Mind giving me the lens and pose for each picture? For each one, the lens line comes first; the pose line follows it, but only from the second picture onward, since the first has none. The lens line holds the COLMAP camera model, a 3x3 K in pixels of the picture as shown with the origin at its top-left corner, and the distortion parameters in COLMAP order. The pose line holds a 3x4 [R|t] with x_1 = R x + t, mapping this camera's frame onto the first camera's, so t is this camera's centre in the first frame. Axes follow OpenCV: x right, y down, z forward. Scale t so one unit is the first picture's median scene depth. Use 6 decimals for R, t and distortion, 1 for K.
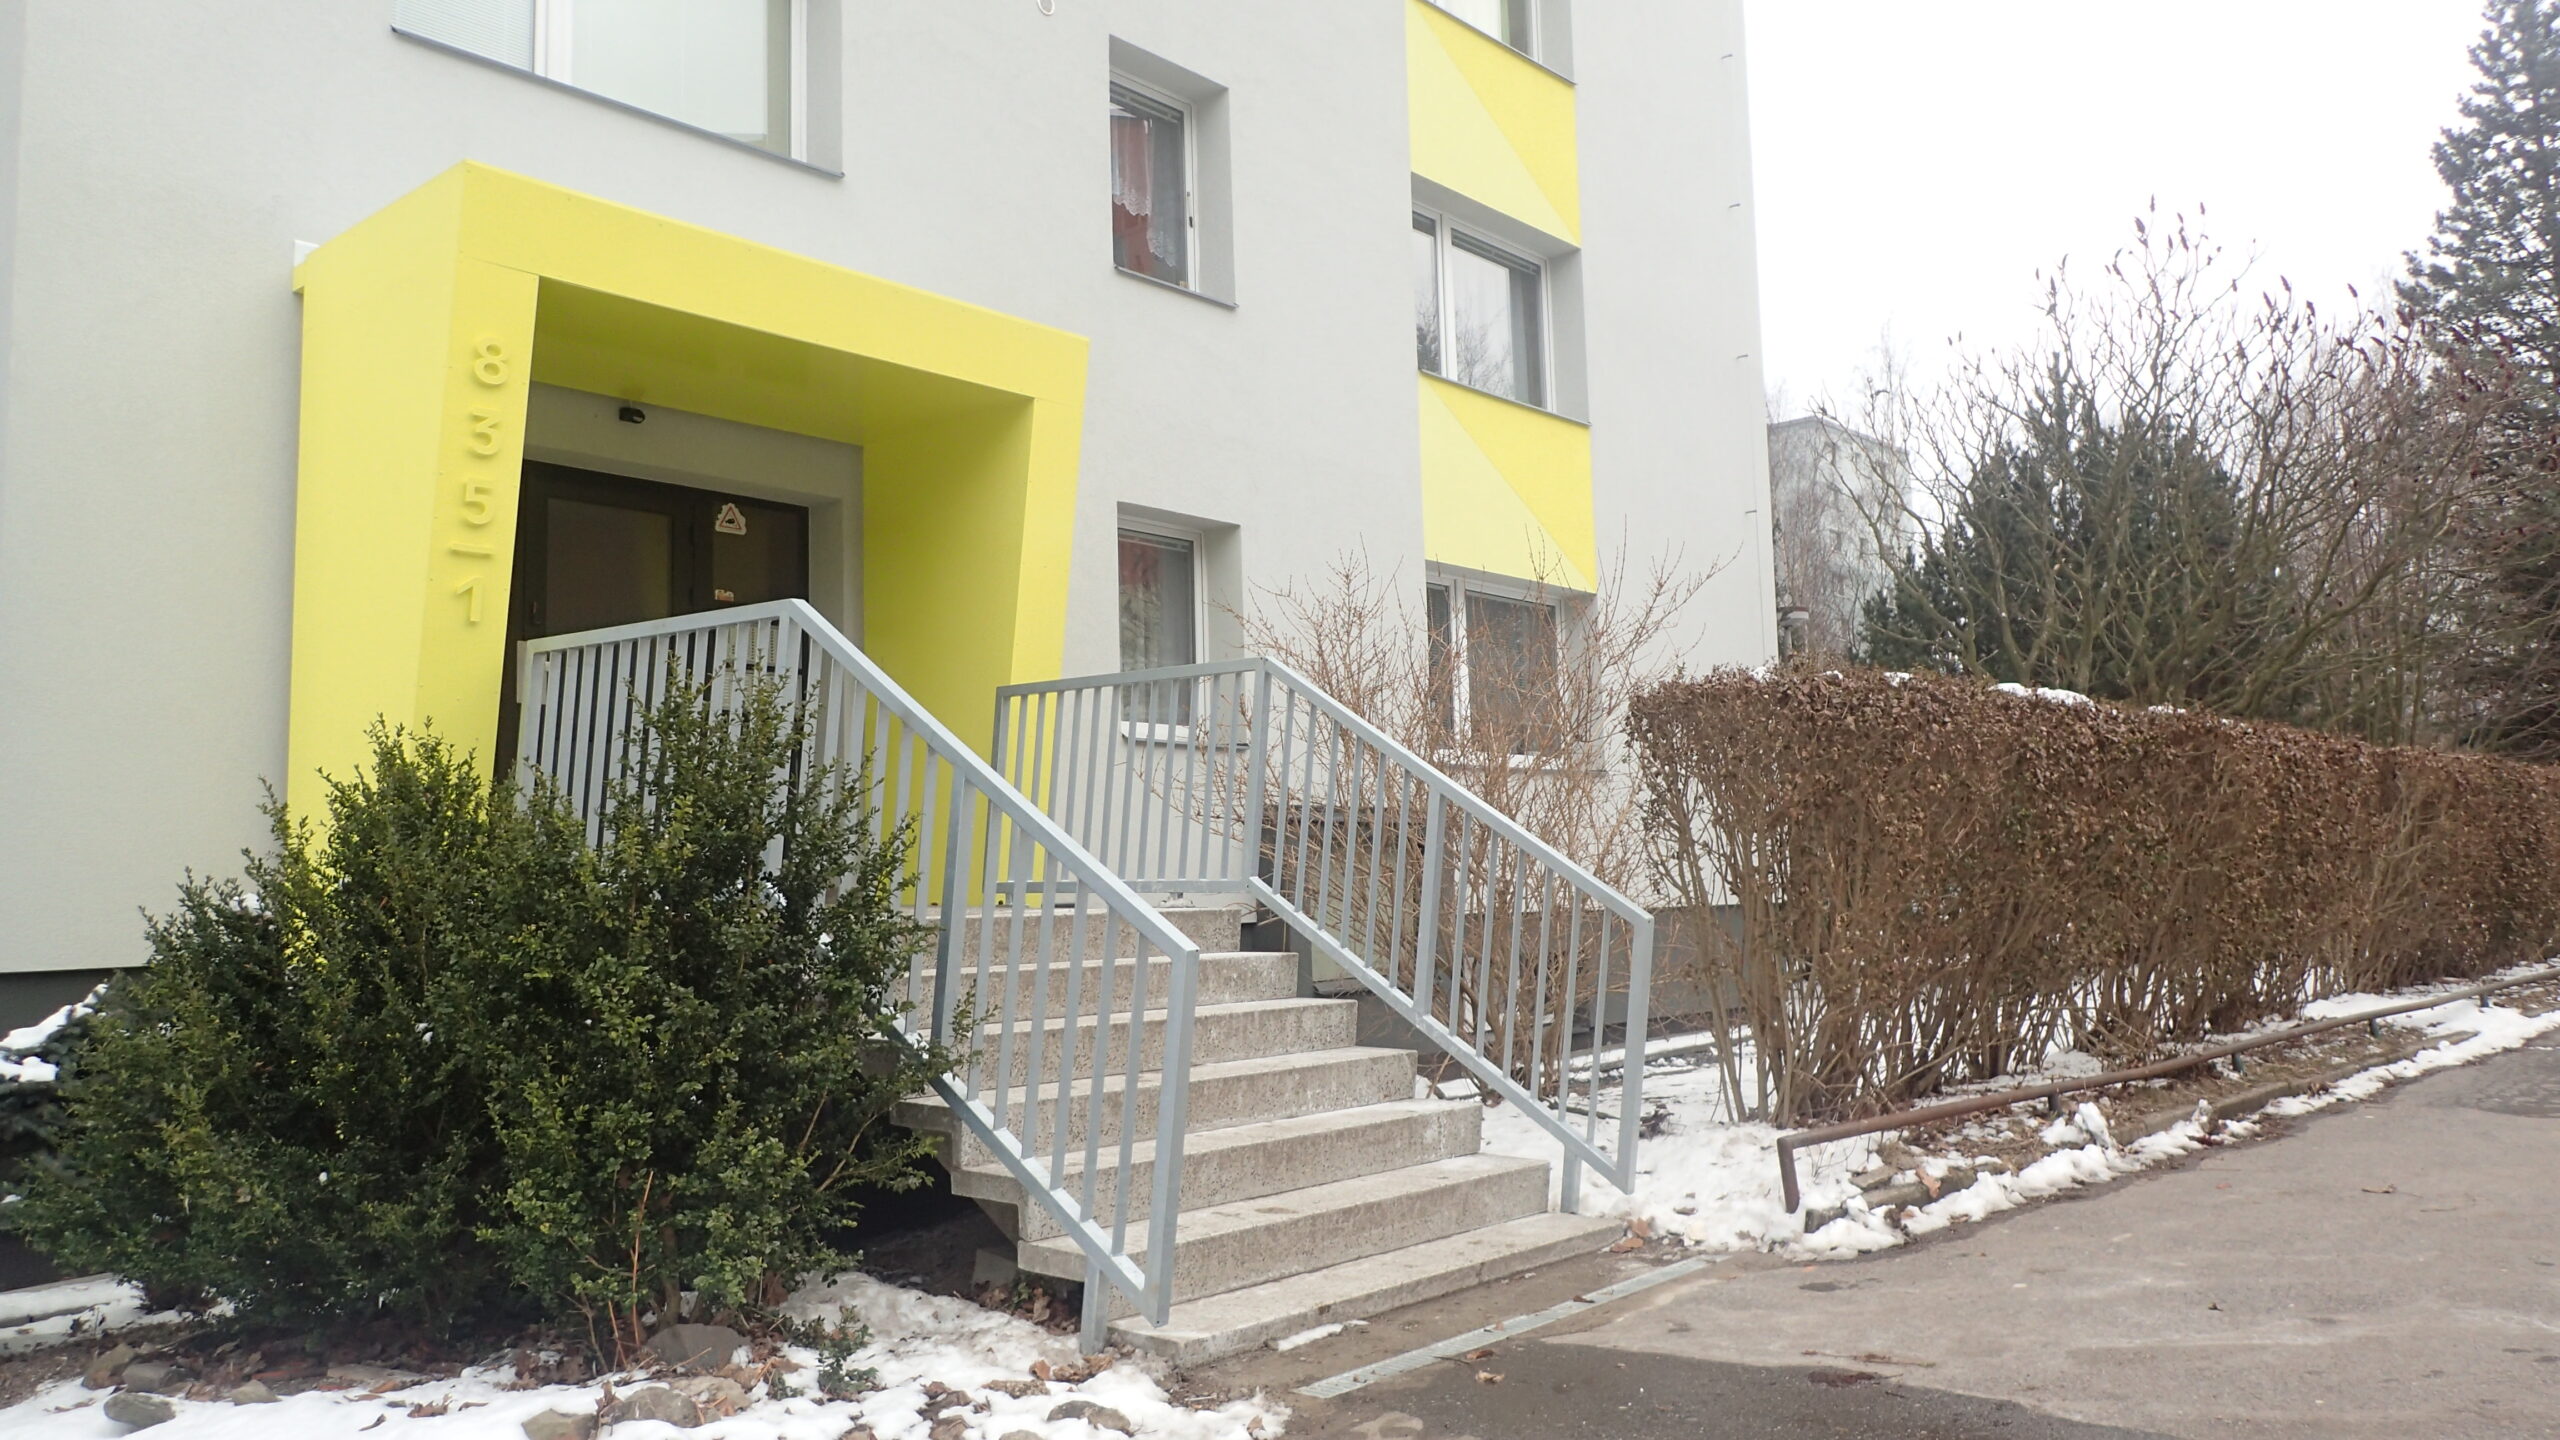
lens RADIAL K [[1938.6, 0, 1279.6], [0, 1938.6, 716.4], [0, 0, 1]] dist [0.016060, 0.000345]
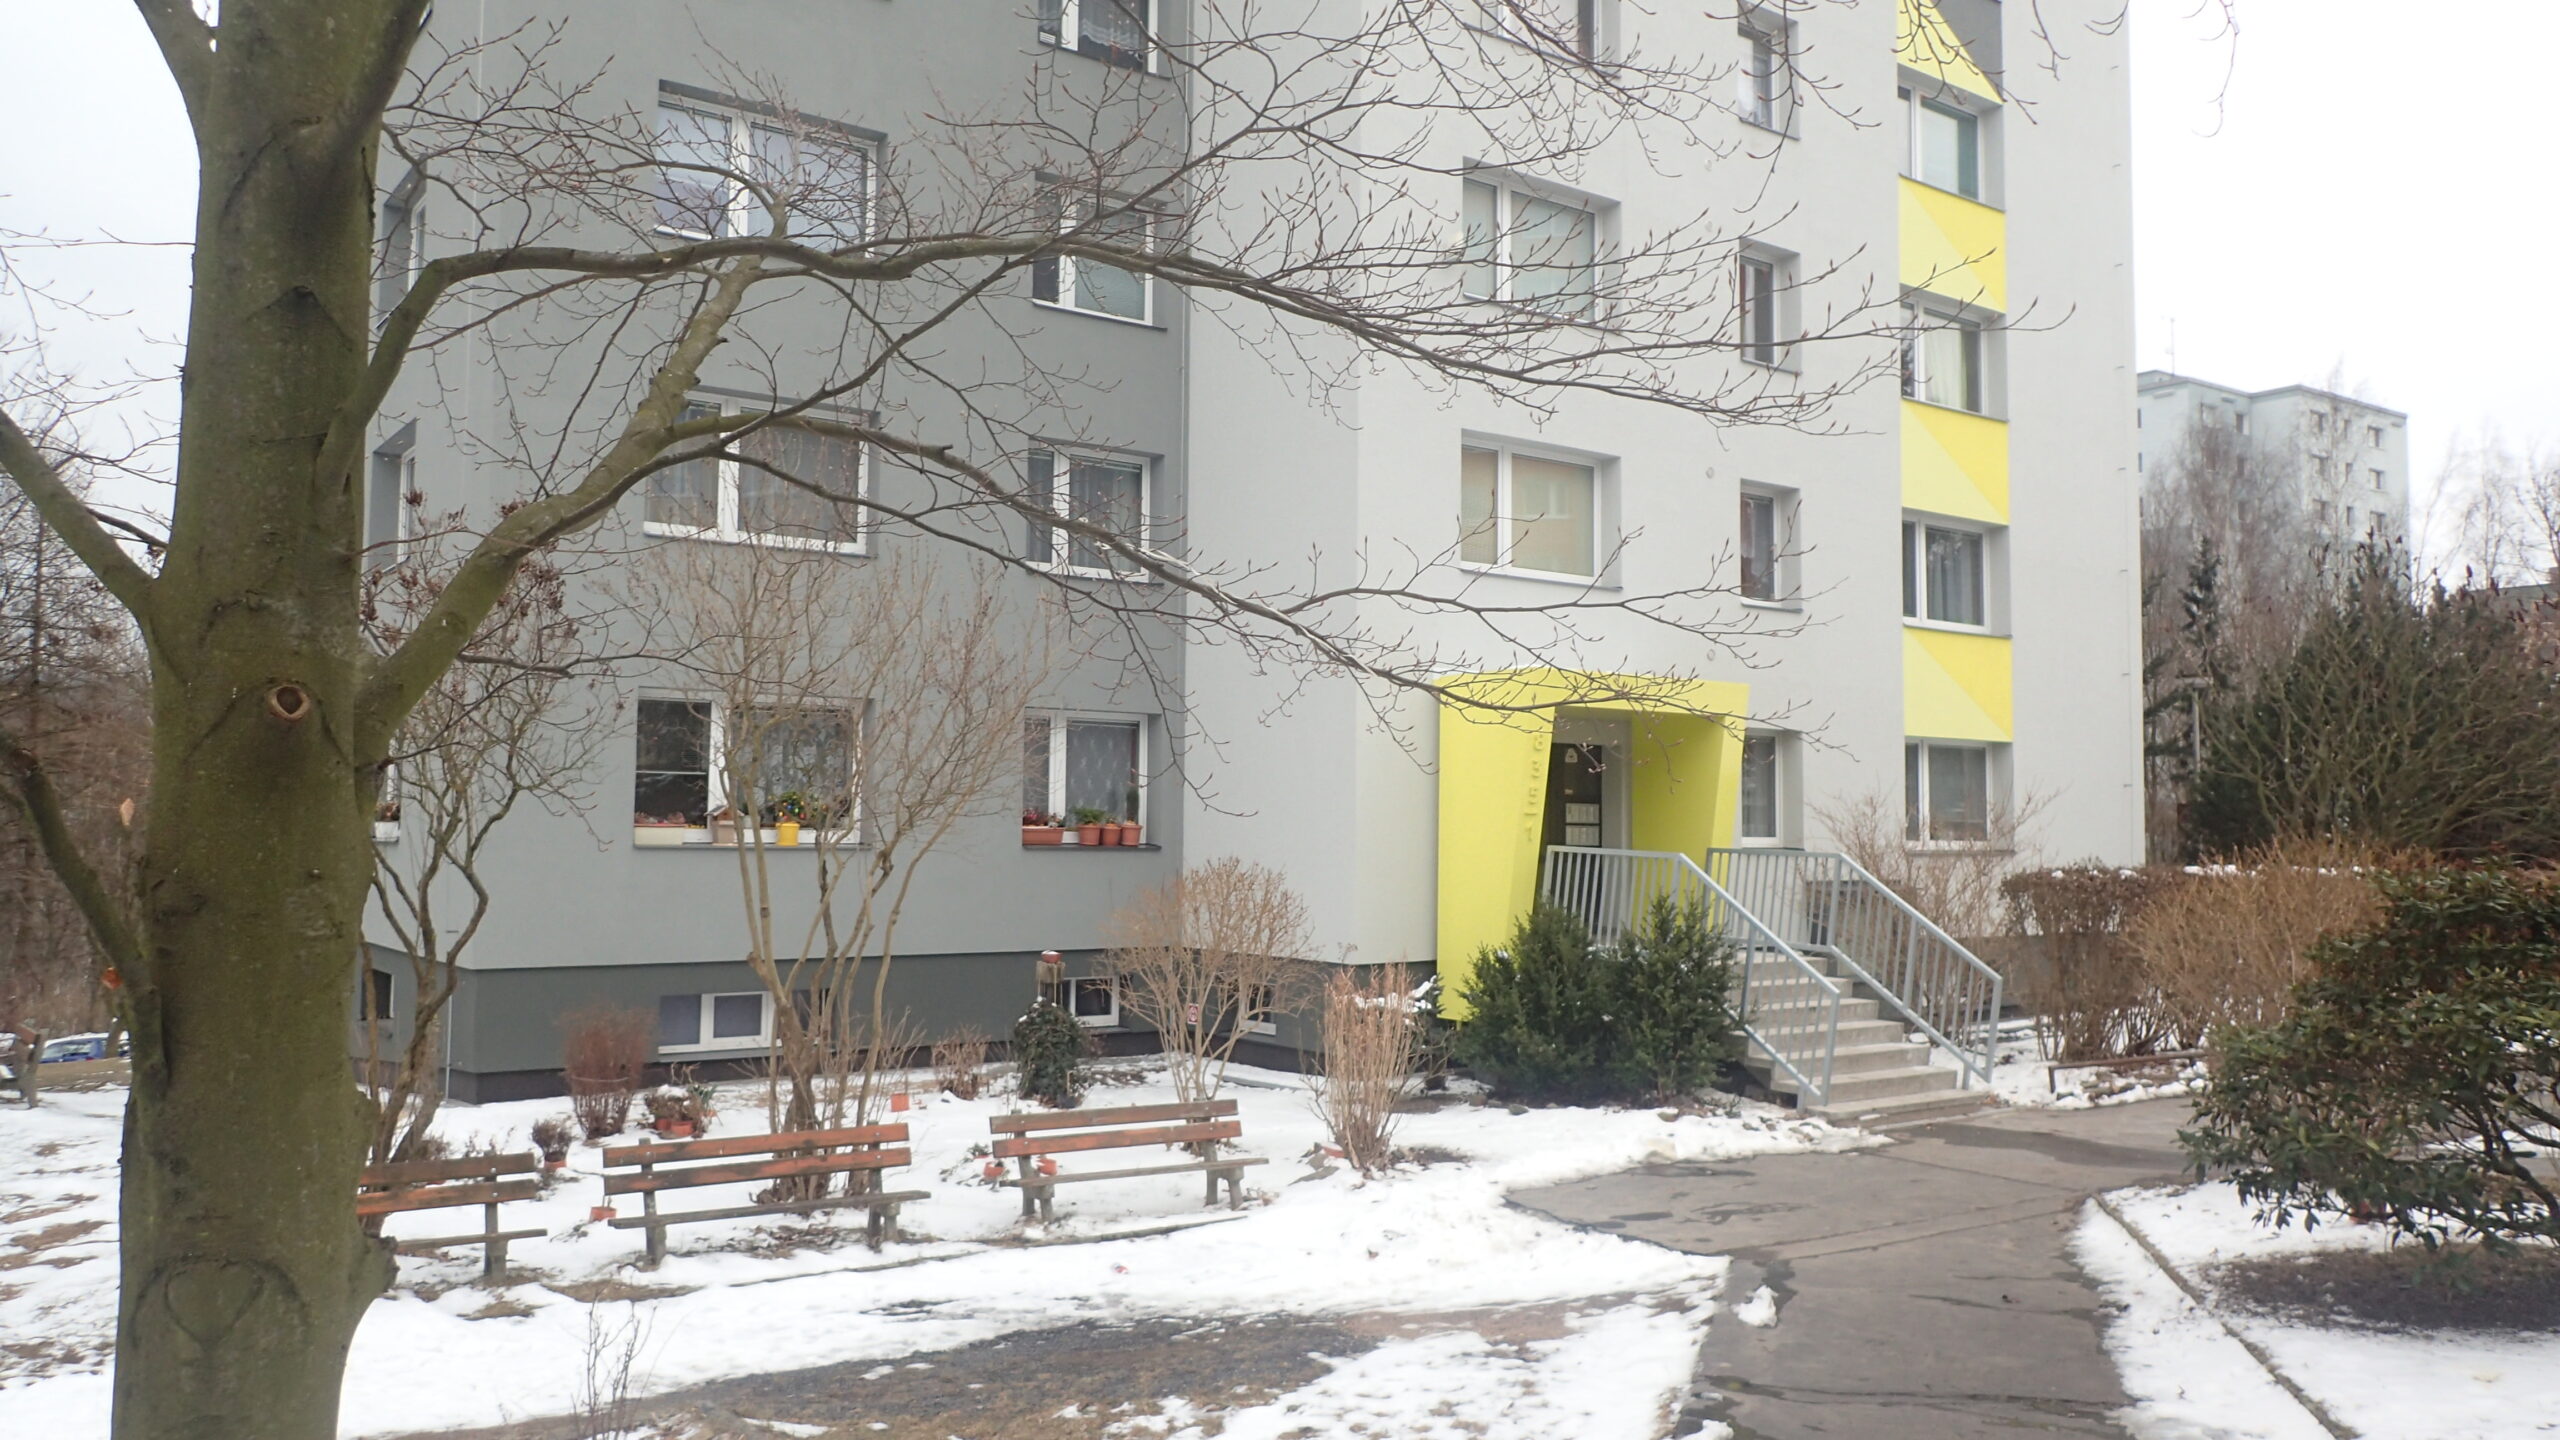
lens RADIAL K [[1938.6, 0, 1284.2], [0, 1938.6, 718.1], [0, 0, 1]] dist [0.016060, 0.000345]
pose [[0.975504, 0.024636, -0.218598, -0.181935], [-0.015549, 0.998946, 0.043194, -0.337567], [0.219432, -0.038737, 0.974859, -1.707873]]
